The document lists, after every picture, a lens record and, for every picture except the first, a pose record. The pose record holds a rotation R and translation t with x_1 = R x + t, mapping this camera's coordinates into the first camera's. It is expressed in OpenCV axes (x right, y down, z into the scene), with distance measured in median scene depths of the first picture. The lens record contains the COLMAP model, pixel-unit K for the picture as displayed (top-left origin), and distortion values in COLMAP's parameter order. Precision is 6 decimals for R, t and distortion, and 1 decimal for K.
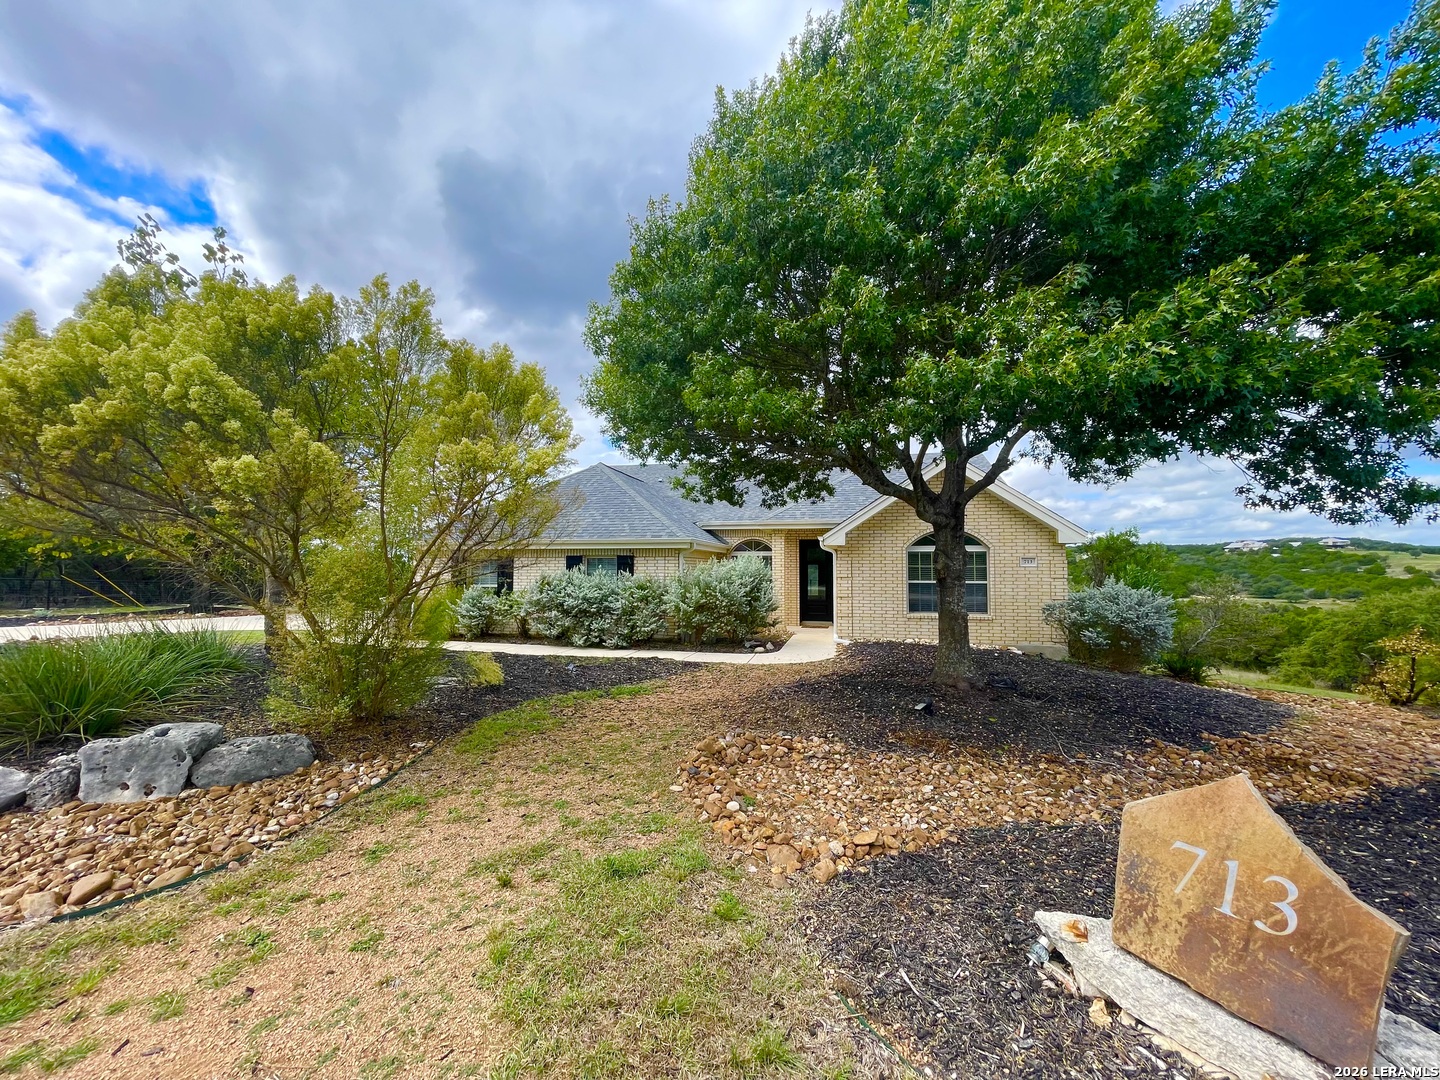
lens RADIAL K [[573.5, 0, 719.9], [0, 573.5, 542.0], [0, 0, 1]] dist [-0.003430, 0.000807]
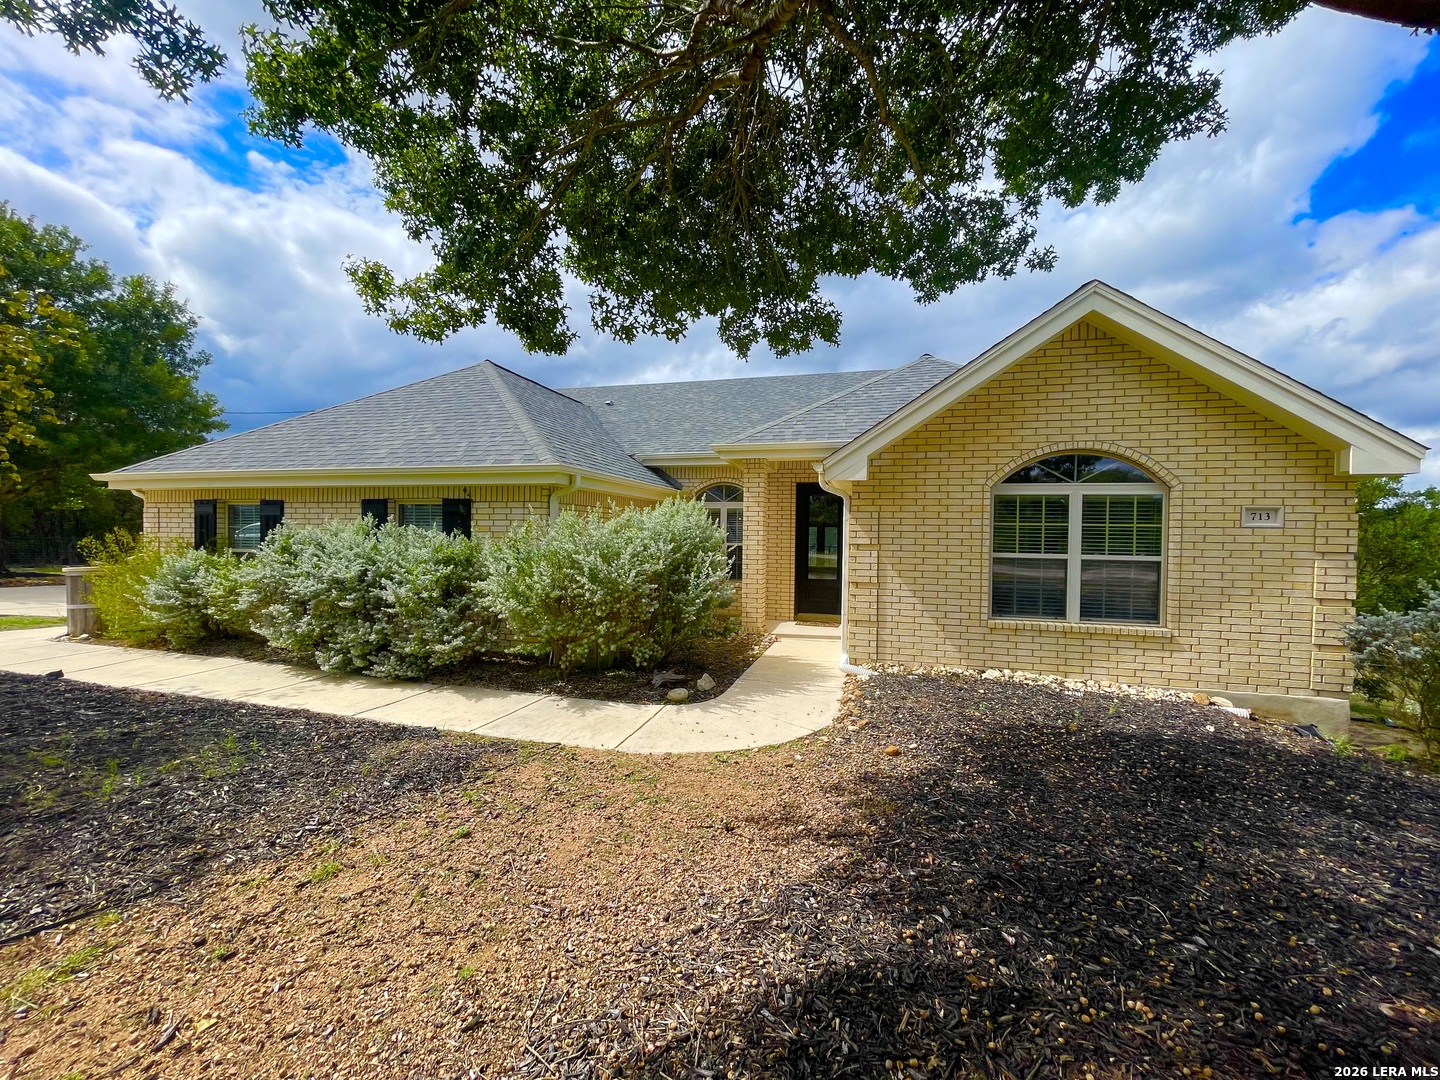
lens RADIAL K [[573.5, 0, 720.8], [0, 573.5, 531.0], [0, 0, 1]] dist [-0.003430, 0.000807]
pose [[0.998389, 0.011454, -0.055578, 0.121194], [-0.008913, 0.998913, 0.045756, 0.027628], [0.056042, -0.045187, 0.997405, 0.496434]]
